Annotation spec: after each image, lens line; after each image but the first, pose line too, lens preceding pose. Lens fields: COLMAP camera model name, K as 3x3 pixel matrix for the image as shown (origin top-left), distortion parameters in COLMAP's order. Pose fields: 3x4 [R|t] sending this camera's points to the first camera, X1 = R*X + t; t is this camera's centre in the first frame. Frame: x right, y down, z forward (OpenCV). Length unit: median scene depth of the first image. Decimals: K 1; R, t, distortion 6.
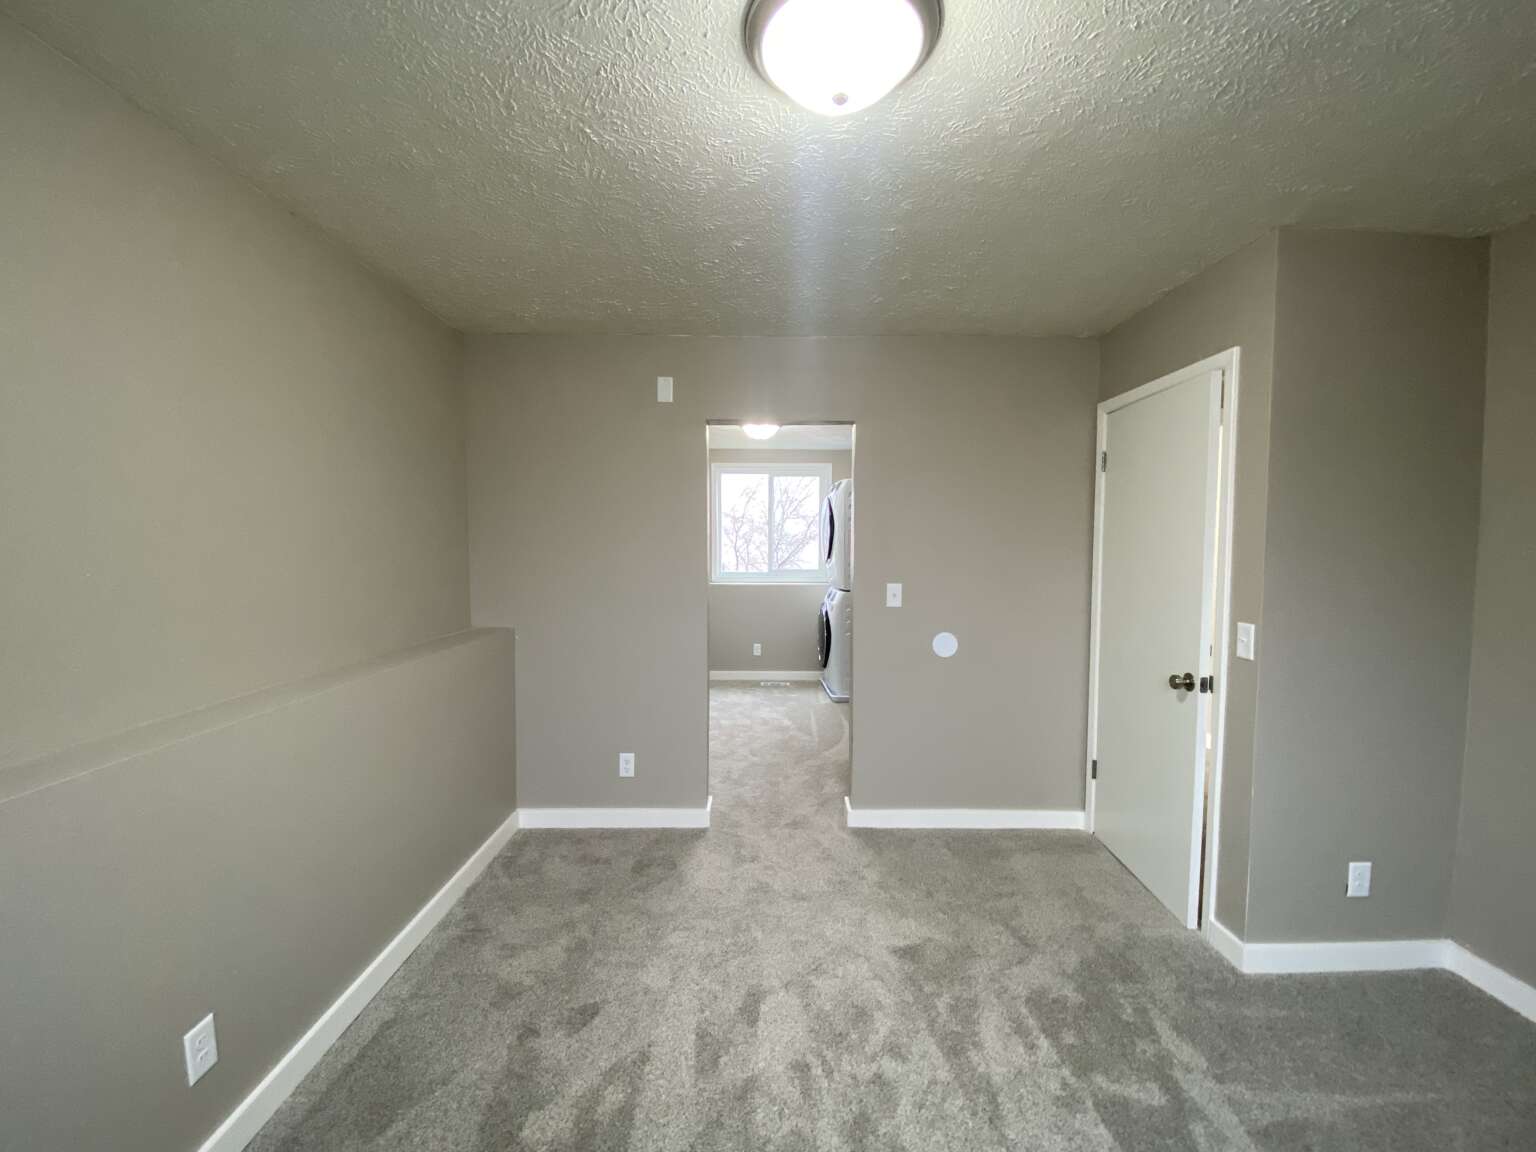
lens RADIAL K [[621.7, 0, 767.5], [0, 621.7, 576.8], [0, 0, 1]] dist [0.024525, -0.021854]
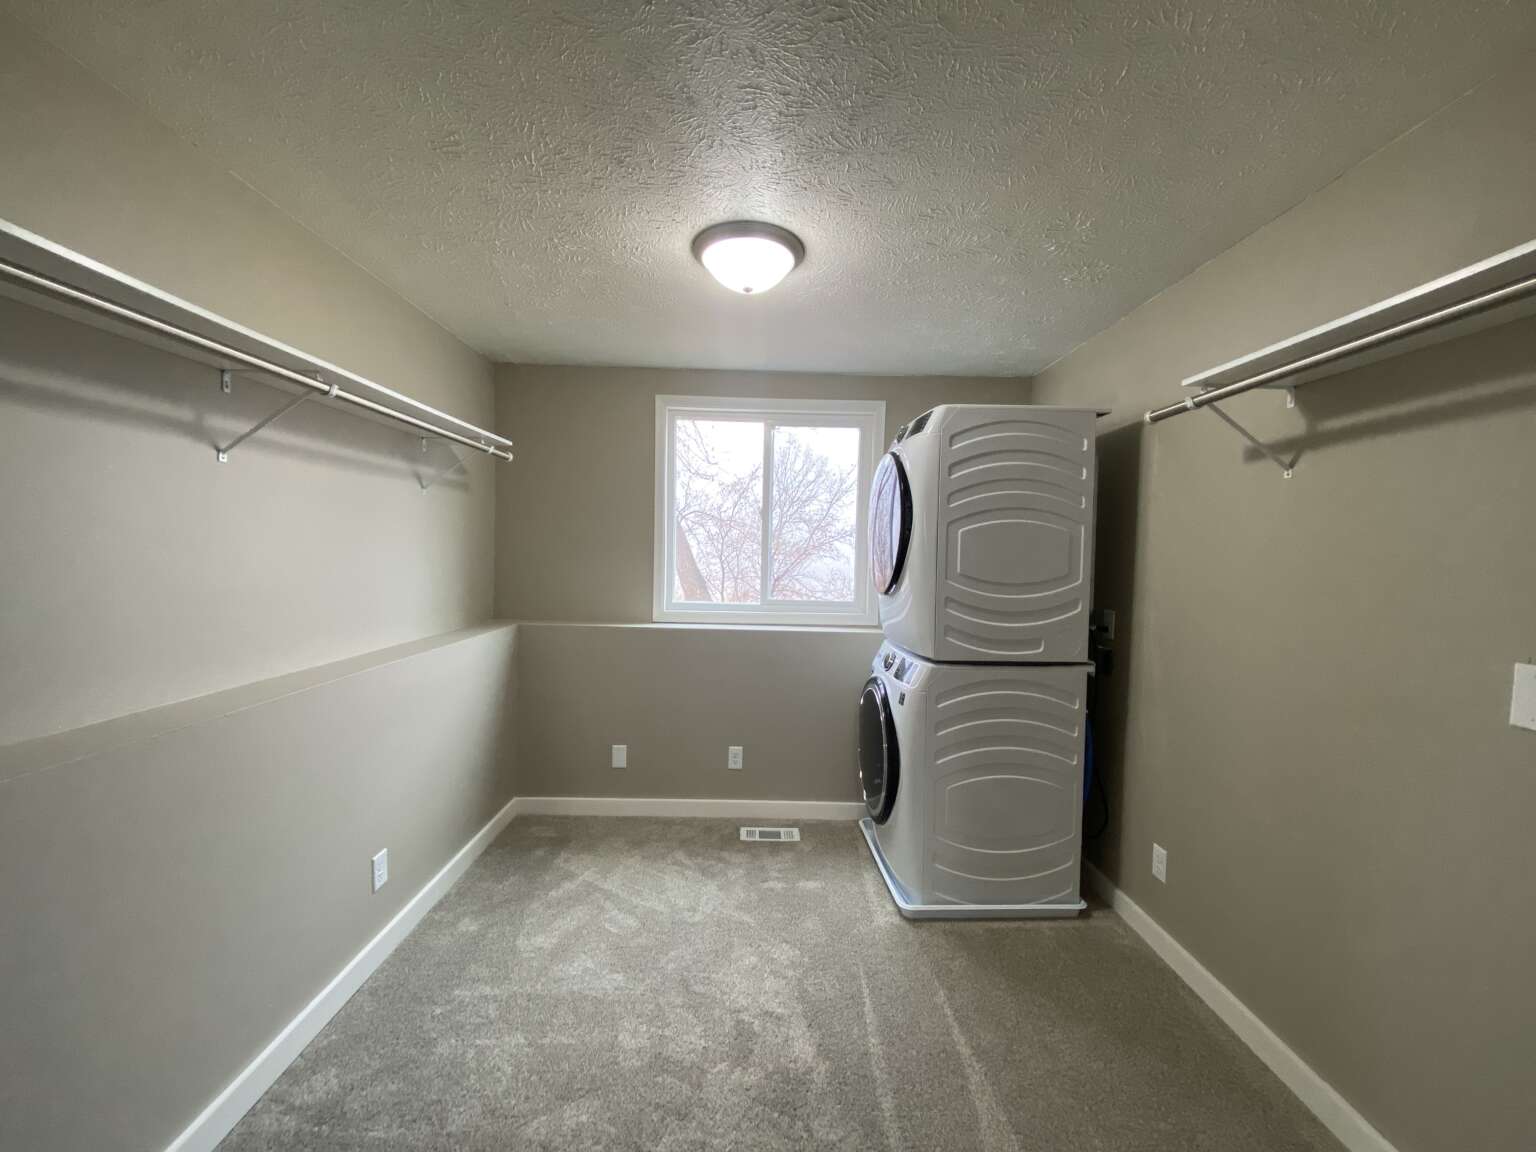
lens RADIAL K [[621.7, 0, 767.5], [0, 621.7, 576.8], [0, 0, 1]] dist [0.024525, -0.021854]
pose [[0.999751, 0.019976, 0.009938, 0.001910], [-0.019804, 0.999656, -0.017190, -0.024332], [-0.010278, 0.016989, 0.999803, 0.510835]]
